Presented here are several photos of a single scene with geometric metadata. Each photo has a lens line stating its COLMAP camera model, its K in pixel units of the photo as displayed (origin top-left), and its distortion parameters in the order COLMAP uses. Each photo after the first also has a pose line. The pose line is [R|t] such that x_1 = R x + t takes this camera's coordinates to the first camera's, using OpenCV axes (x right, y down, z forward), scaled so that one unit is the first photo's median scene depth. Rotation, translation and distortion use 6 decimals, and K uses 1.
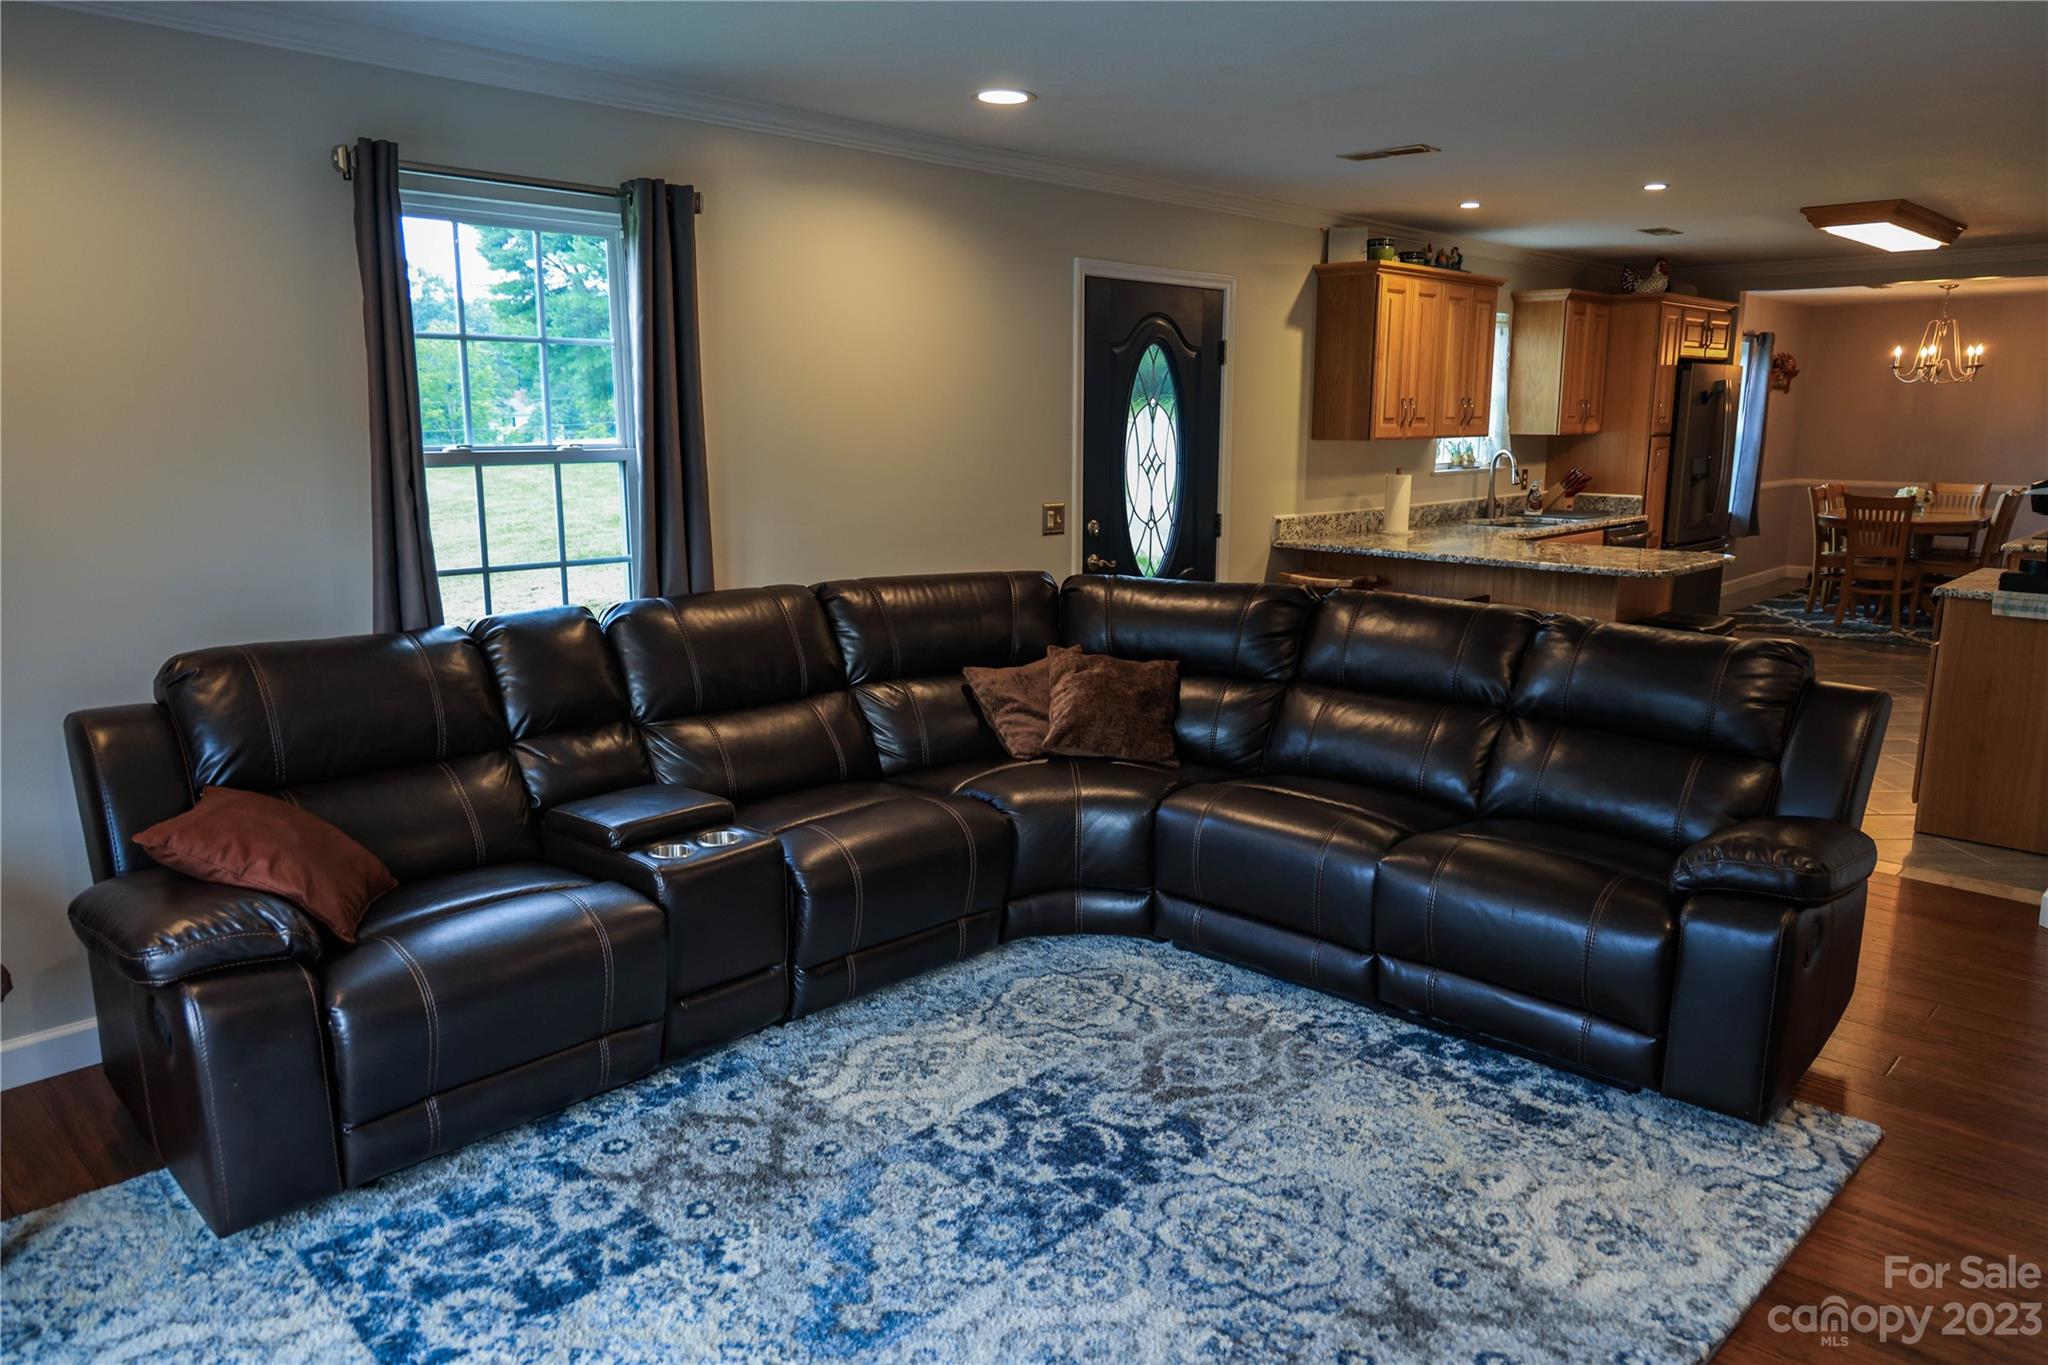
lens RADIAL K [[1410.9, 0, 1036.7], [0, 1410.9, 687.4], [0, 0, 1]] dist [0.033324, -0.011647]
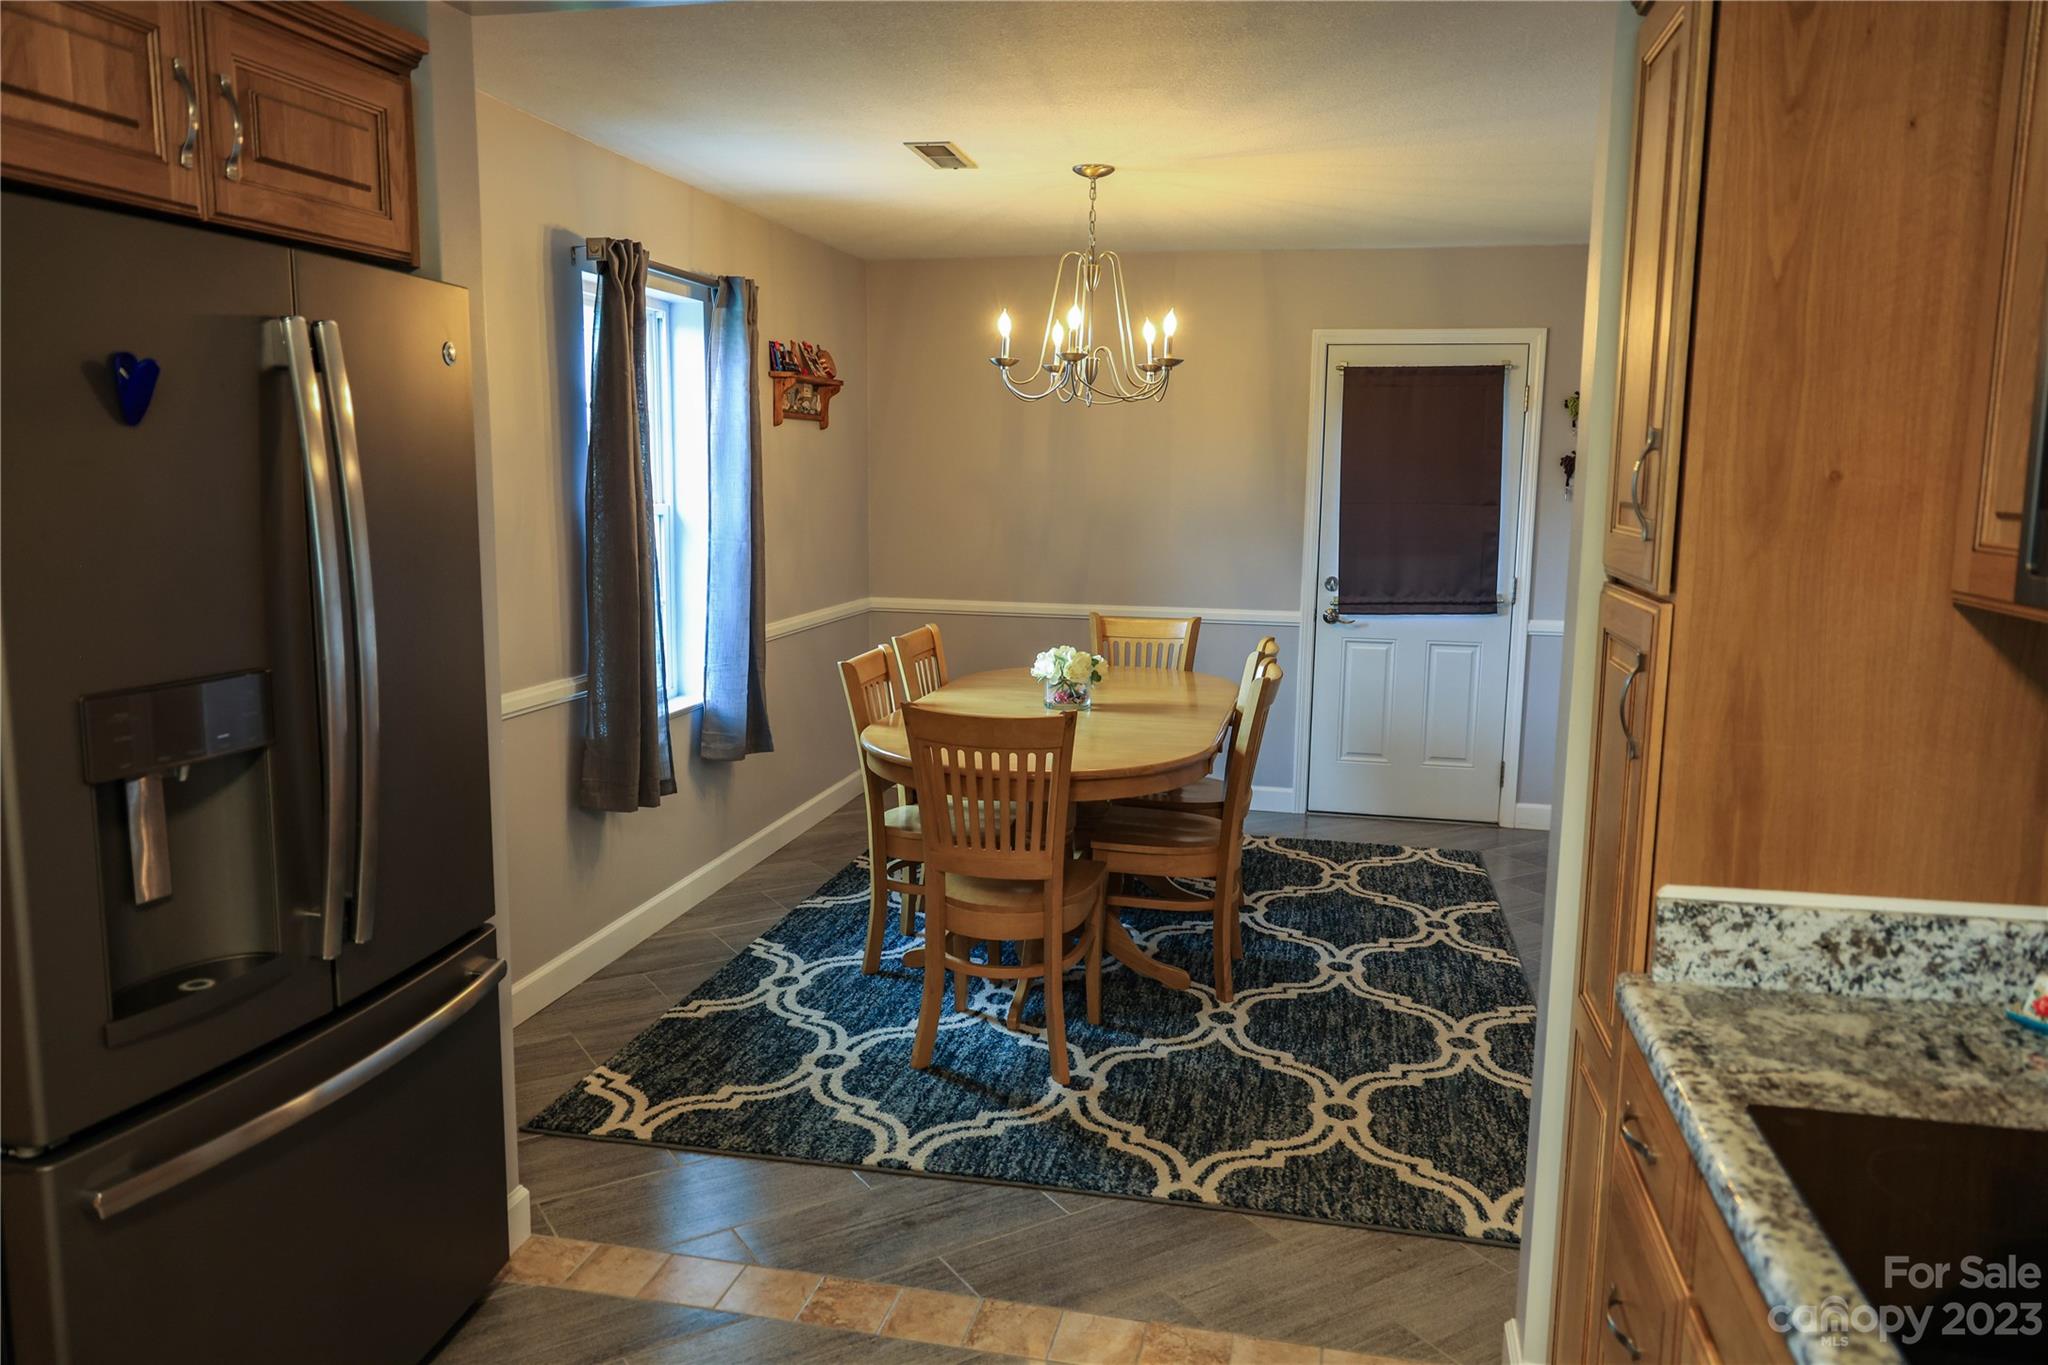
lens RADIAL K [[1410.9, 0, 1023.5], [0, 1410.9, 673.1], [0, 0, 1]] dist [0.033324, -0.011647]
pose [[0.867499, -0.064832, 0.493196, 0.399018], [0.086899, 0.995976, -0.021926, -0.125297], [-0.489789, 0.061879, 0.869642, 0.646580]]
